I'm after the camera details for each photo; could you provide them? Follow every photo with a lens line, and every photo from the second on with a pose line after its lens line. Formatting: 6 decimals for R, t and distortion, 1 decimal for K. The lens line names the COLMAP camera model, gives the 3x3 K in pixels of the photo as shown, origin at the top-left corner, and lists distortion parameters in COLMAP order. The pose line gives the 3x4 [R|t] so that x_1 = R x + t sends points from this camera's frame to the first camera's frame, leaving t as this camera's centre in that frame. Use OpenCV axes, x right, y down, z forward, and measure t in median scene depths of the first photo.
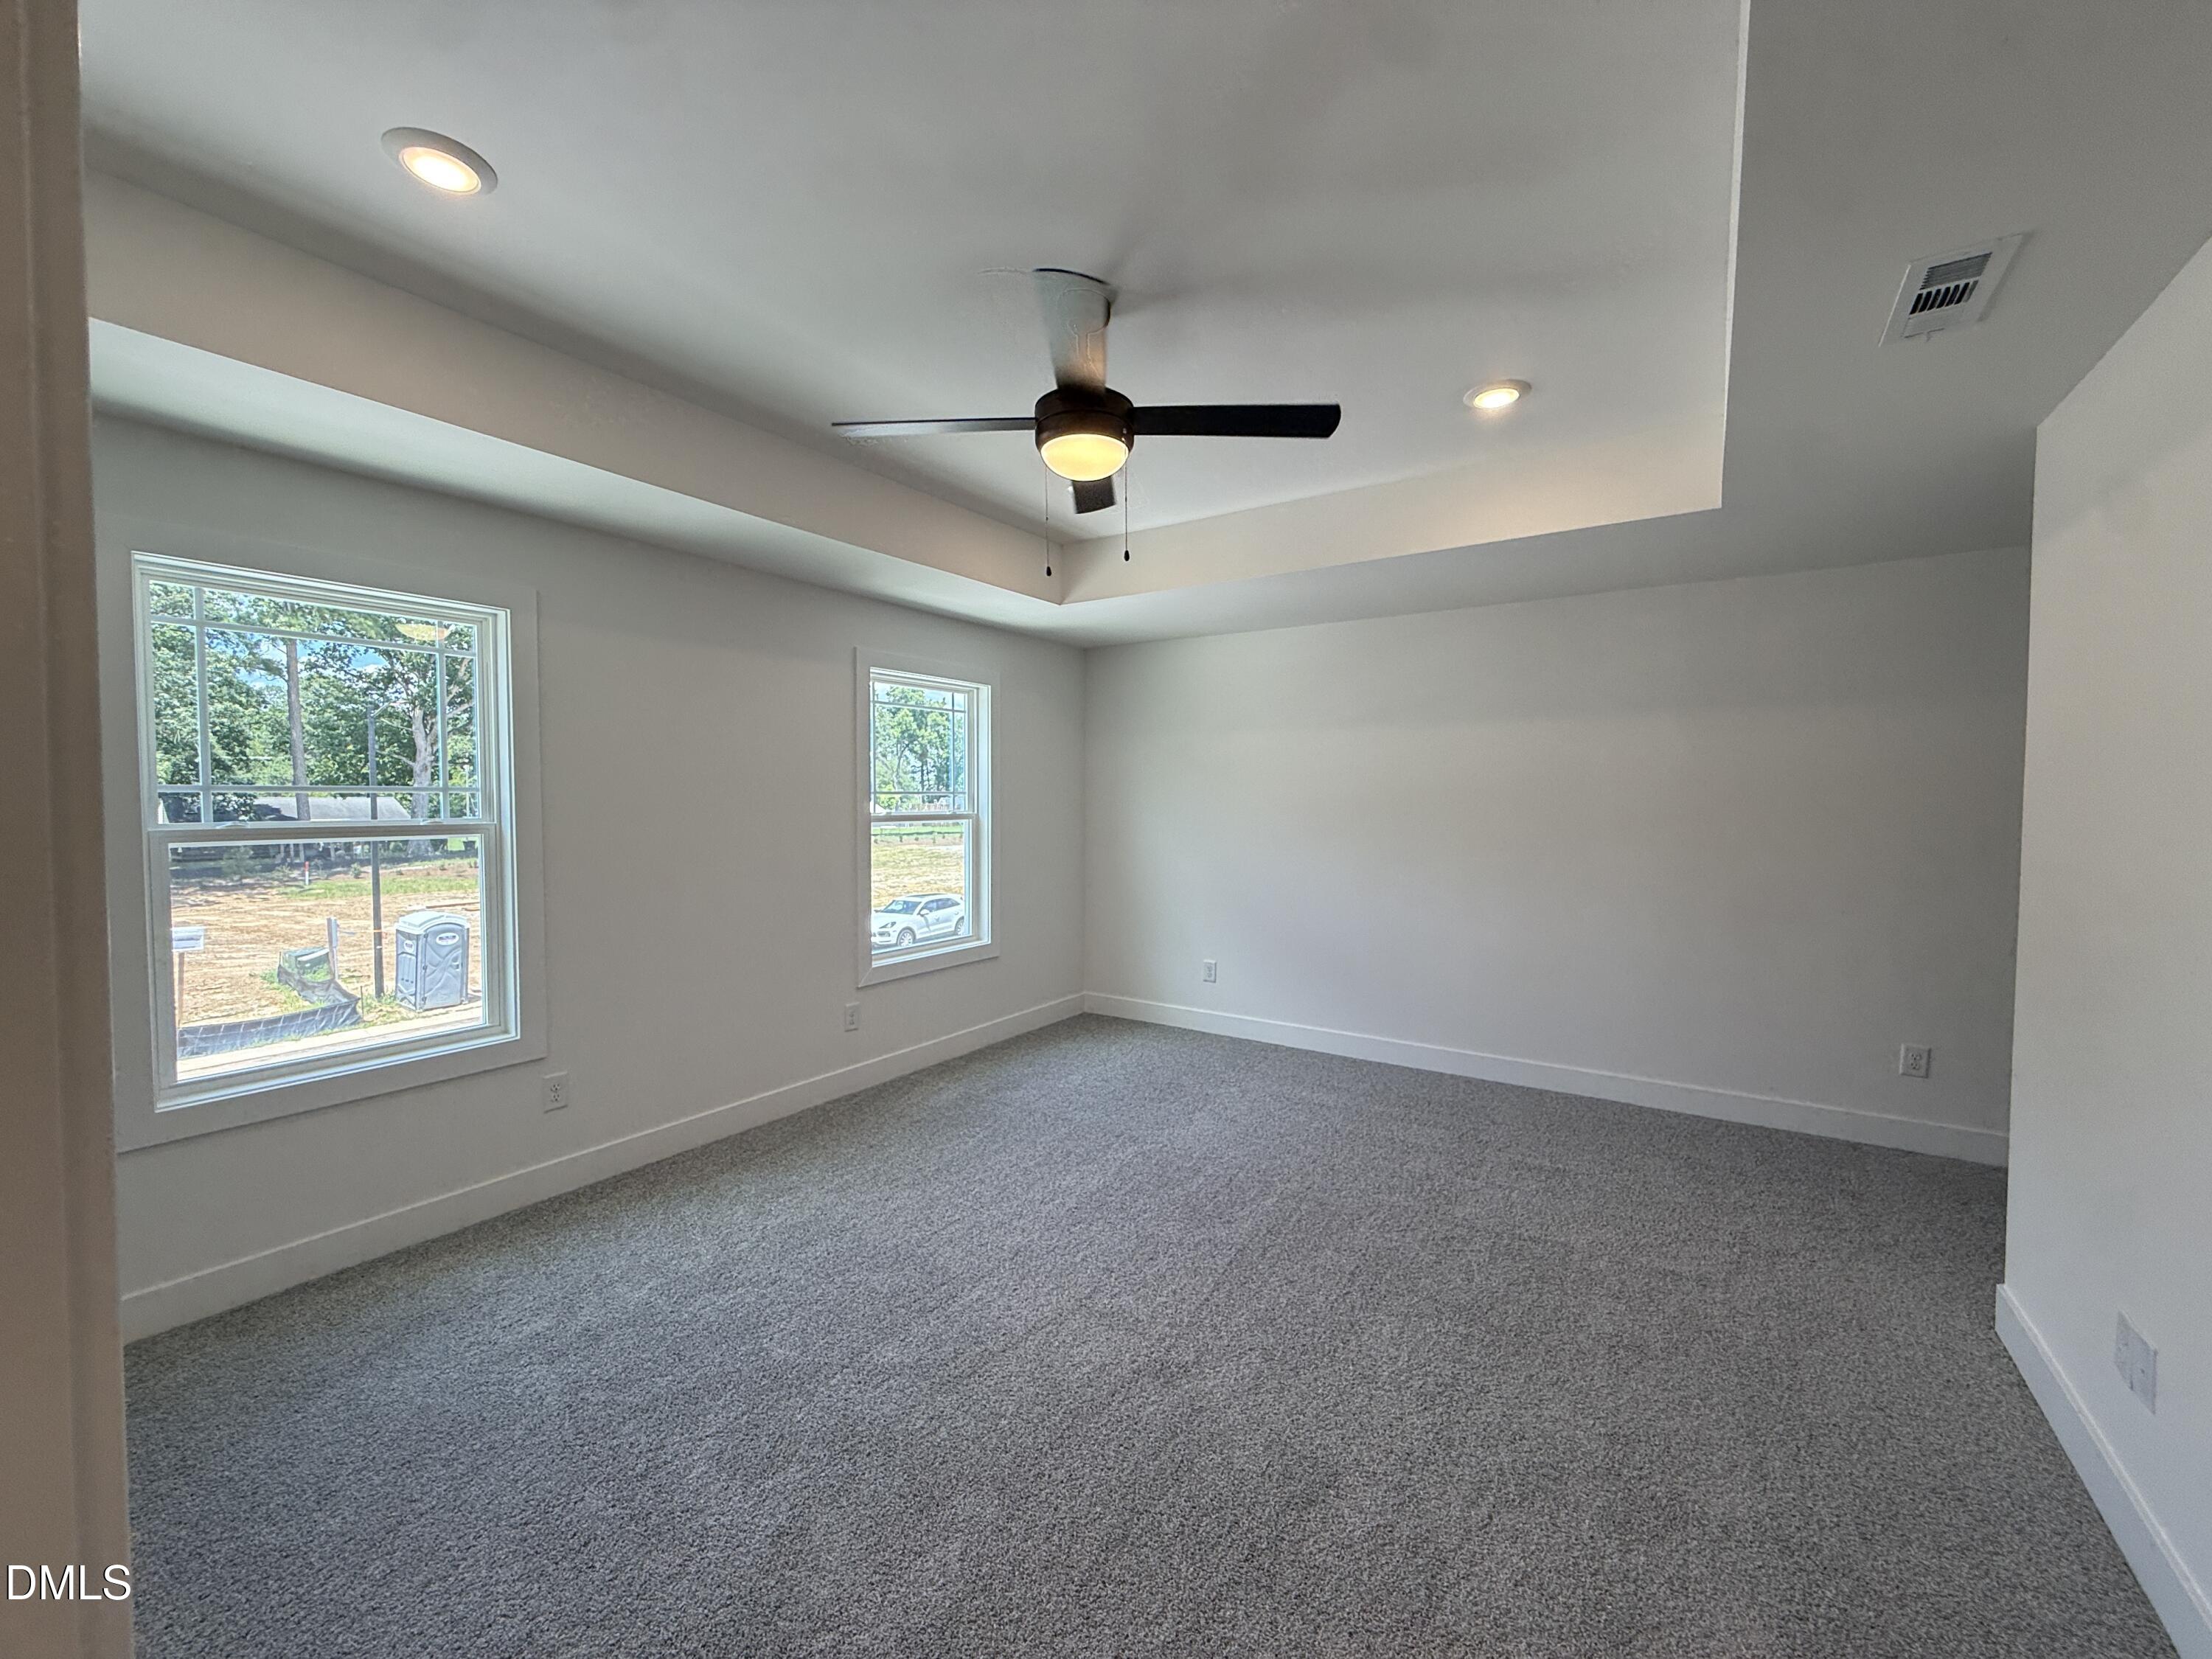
lens RADIAL K [[886.8, 0, 1091.6], [0, 886.8, 828.5], [0, 0, 1]] dist [0.003230, 0.000158]
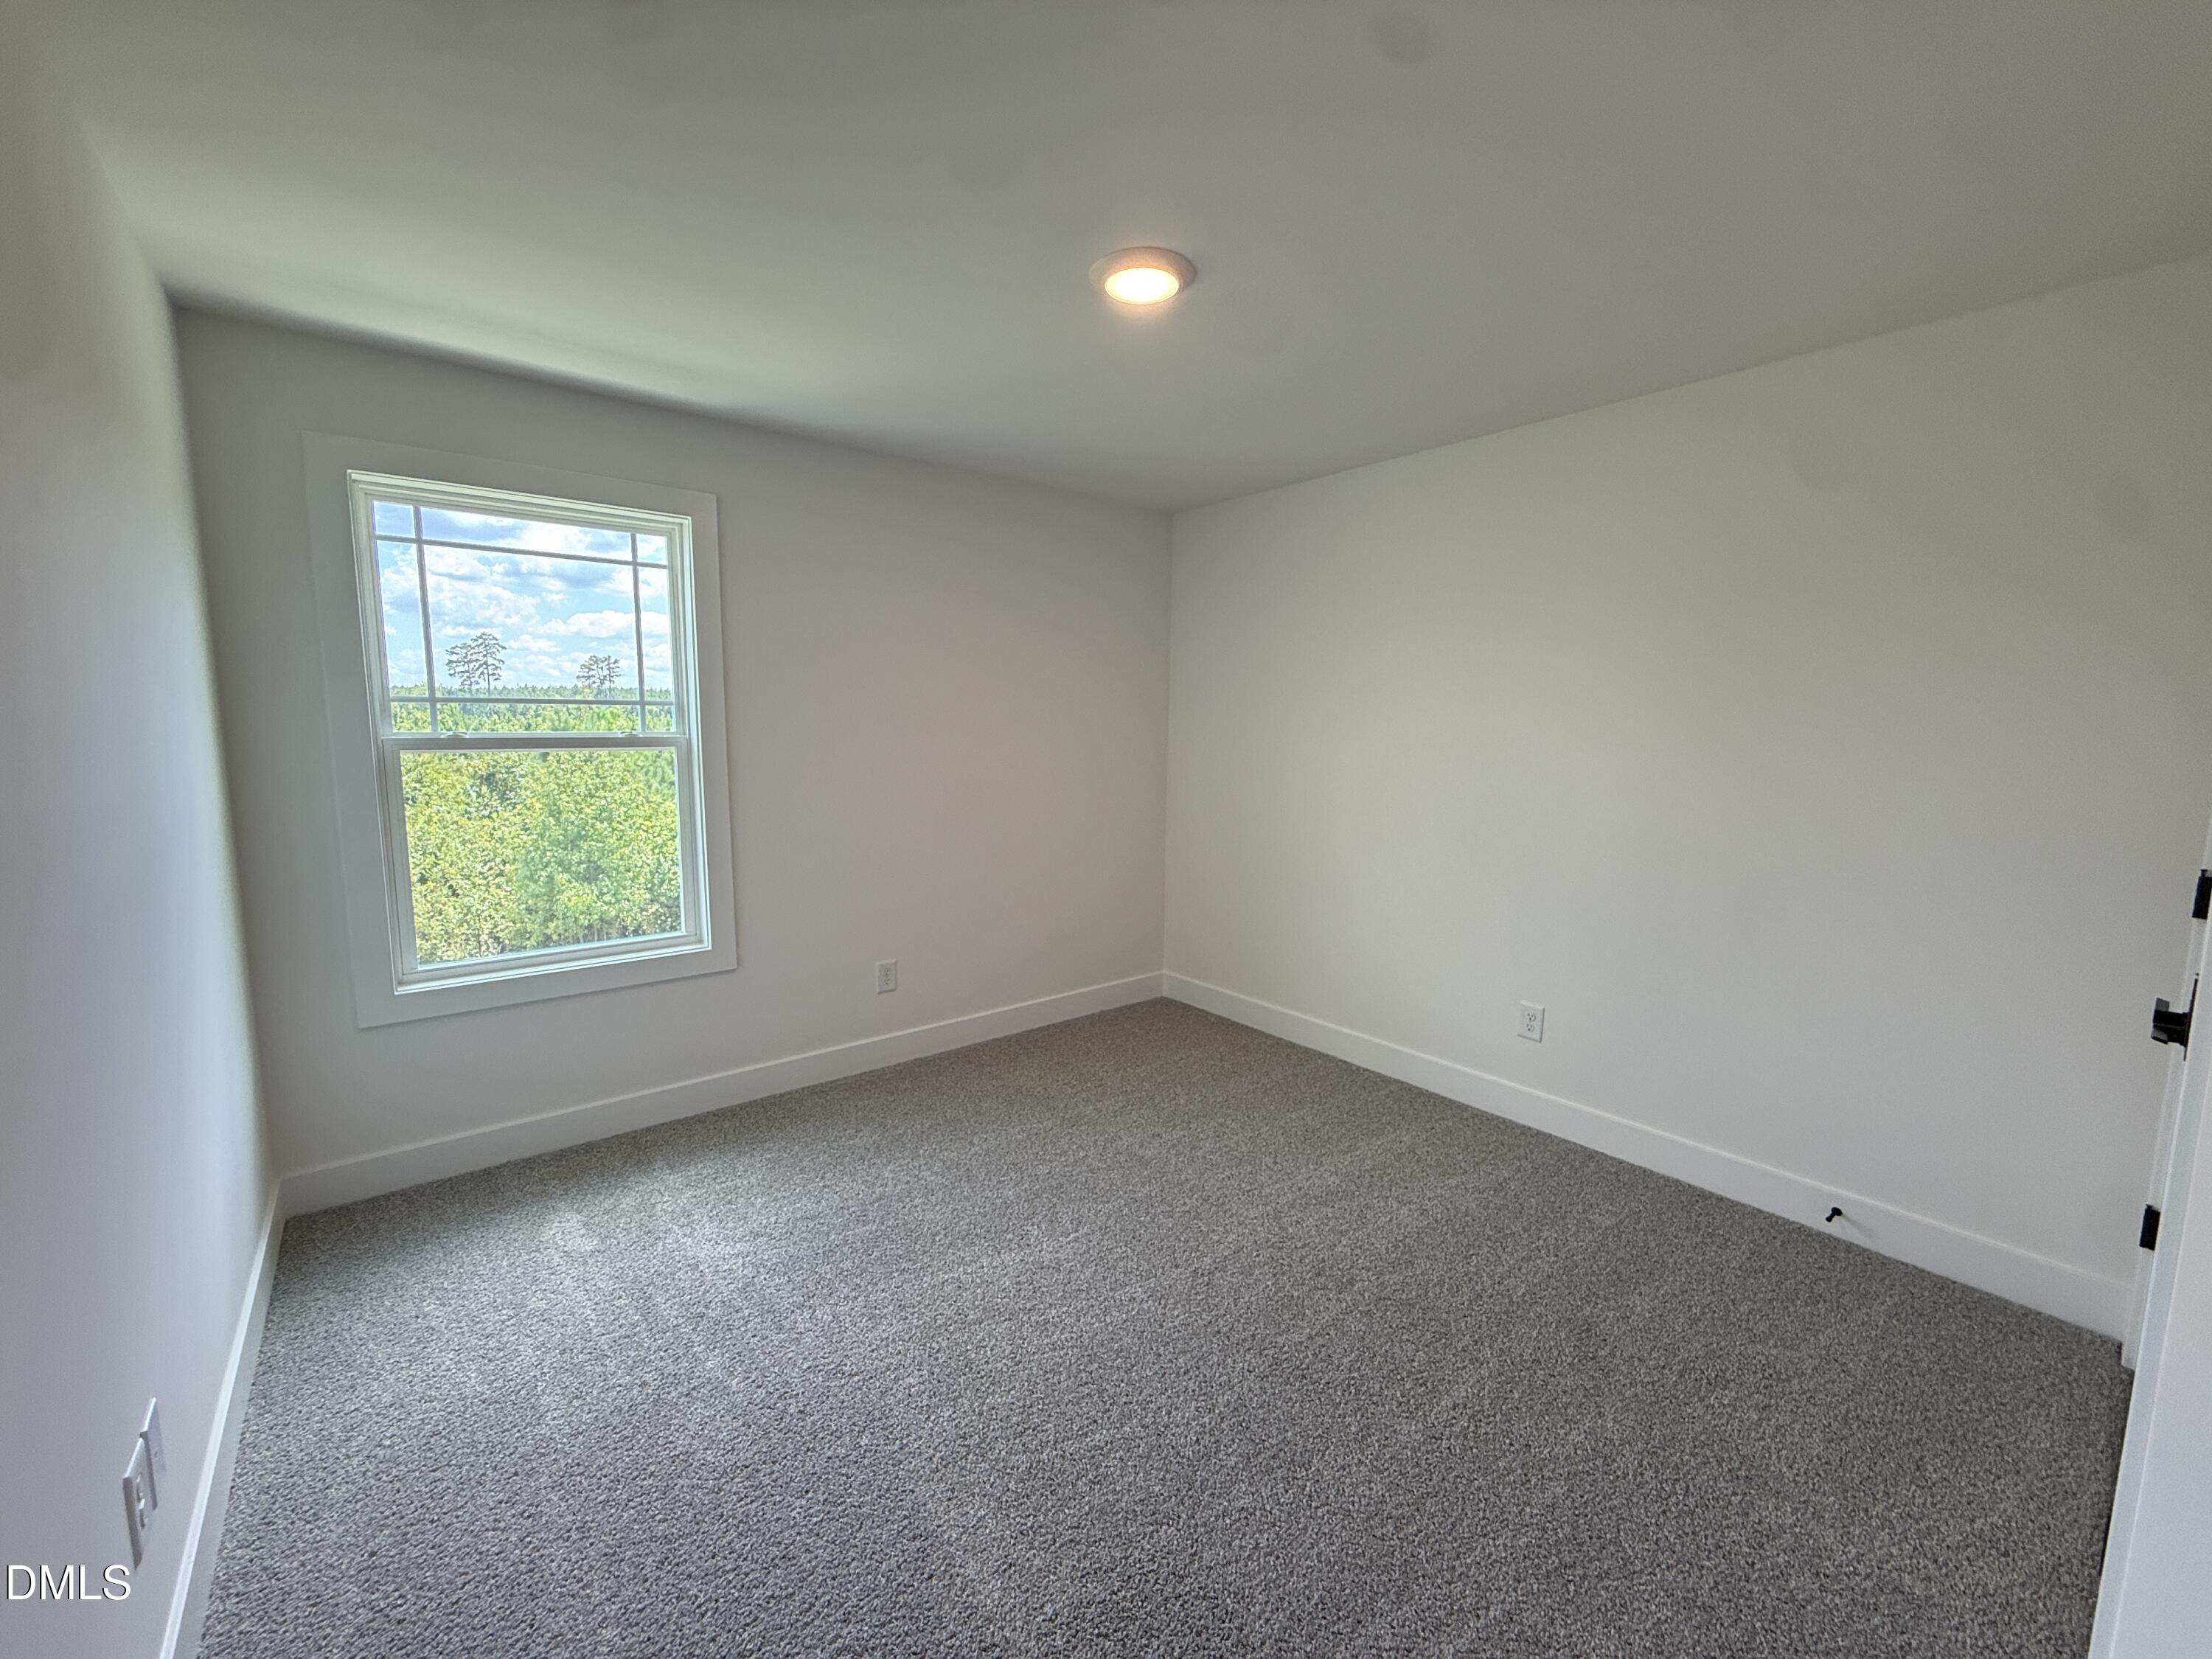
lens RADIAL K [[886.8, 0, 1161.8], [0, 886.8, 824.3], [0, 0, 1]] dist [0.003230, 0.000158]
pose [[0.962052, 0.043617, -0.269357, 0.179263], [-0.020715, 0.995968, 0.087290, -0.008636], [0.272078, -0.078398, 0.959076, 0.257275]]
